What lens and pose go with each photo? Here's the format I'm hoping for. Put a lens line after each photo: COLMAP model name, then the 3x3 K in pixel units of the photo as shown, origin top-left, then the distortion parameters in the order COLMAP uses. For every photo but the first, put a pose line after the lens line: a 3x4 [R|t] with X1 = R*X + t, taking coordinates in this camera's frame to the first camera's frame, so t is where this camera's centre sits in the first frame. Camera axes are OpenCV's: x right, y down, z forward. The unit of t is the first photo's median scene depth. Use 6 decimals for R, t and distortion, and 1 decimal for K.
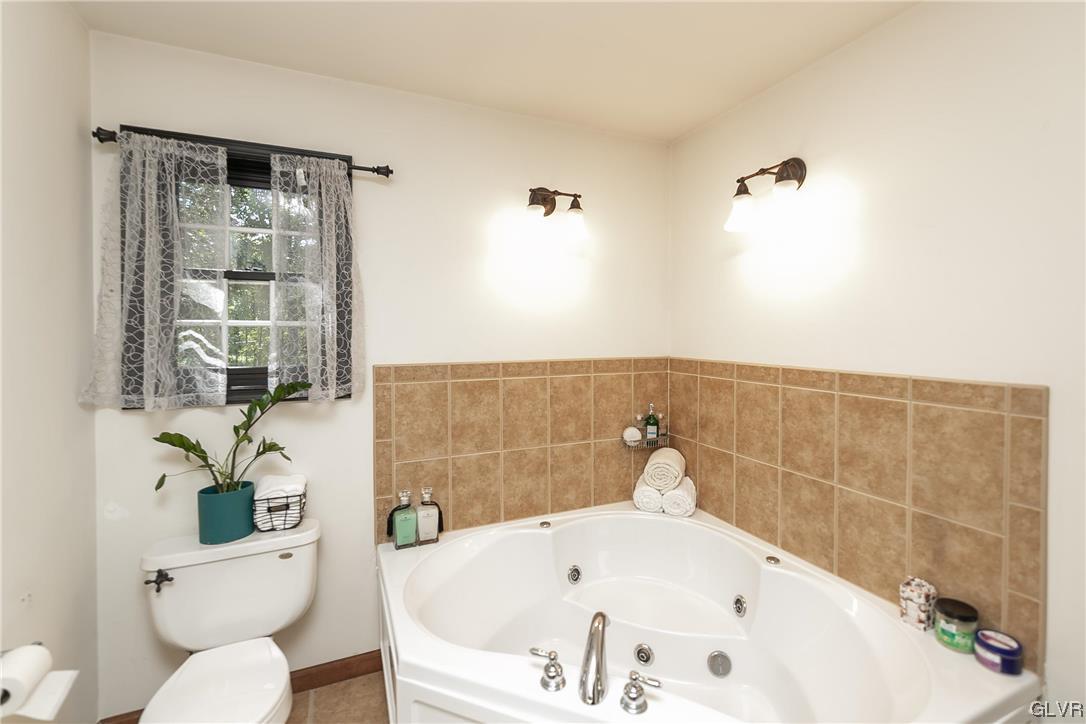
lens RADIAL K [[474.3, 0, 546.0], [0, 474.3, 338.1], [0, 0, 1]] dist [0.000793, 0.000317]
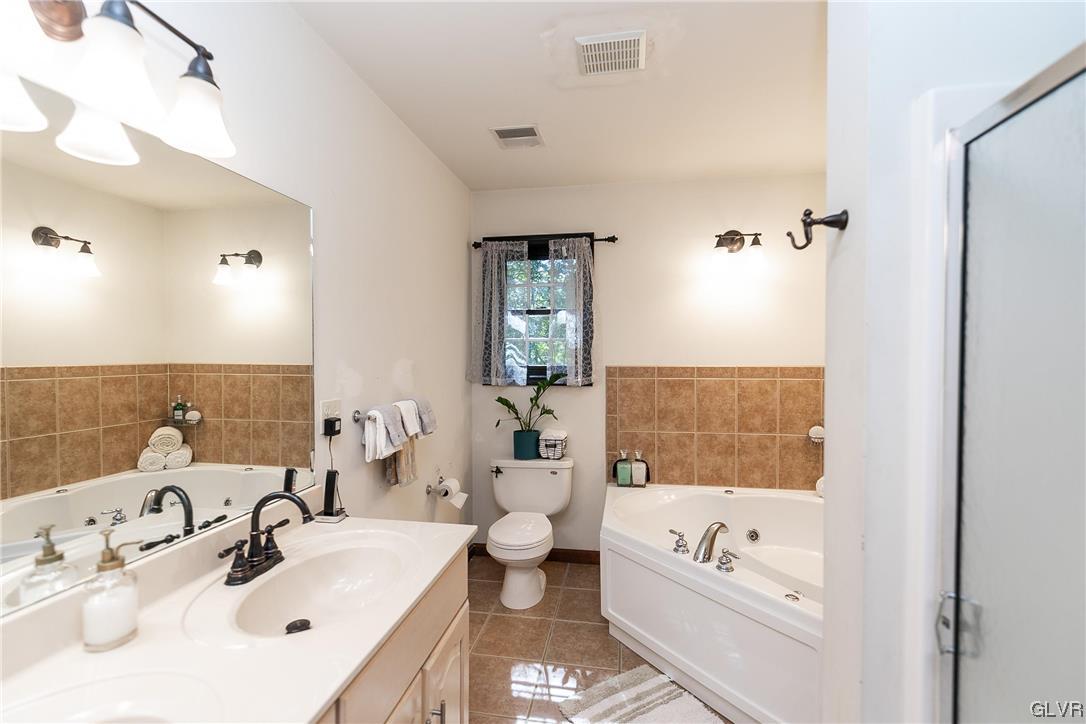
lens RADIAL K [[472.5, 0, 547.2], [0, 472.5, 362.3], [0, 0, 1]] dist [0.002102, 0.000431]
pose [[0.834890, 0.008577, -0.550349, 0.325289], [-0.006836, 0.999963, 0.005214, 0.039726], [0.550374, -0.000591, 0.834918, -0.390378]]
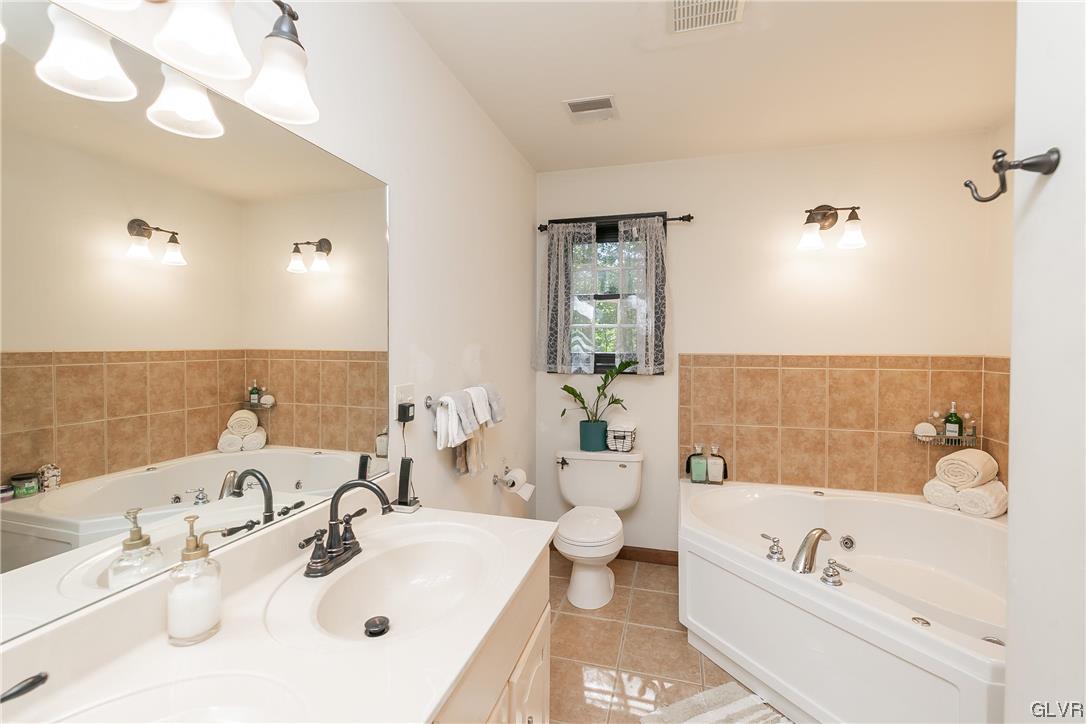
lens RADIAL K [[473.7, 0, 548.4], [0, 473.7, 352.2], [0, 0, 1]] dist [0.001915, 0.000130]
pose [[0.773775, 0.013097, -0.633326, 0.244784], [-0.012373, 0.999908, 0.005561, 0.050737], [0.633340, 0.003533, 0.773866, -0.371964]]
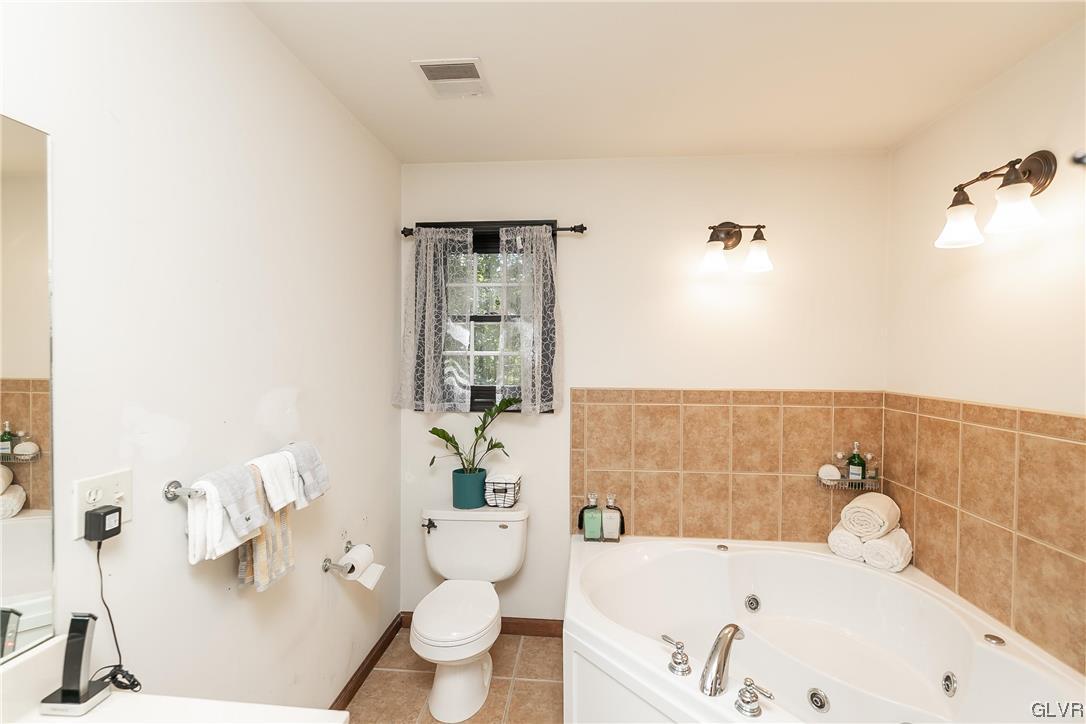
lens RADIAL K [[472.5, 0, 547.2], [0, 472.5, 362.3], [0, 0, 1]] dist [0.002102, 0.000431]
pose [[0.877982, 0.012849, -0.478522, 0.168848], [-0.013559, 0.999906, 0.001970, -0.009962], [0.478502, 0.004759, 0.878073, -0.103410]]
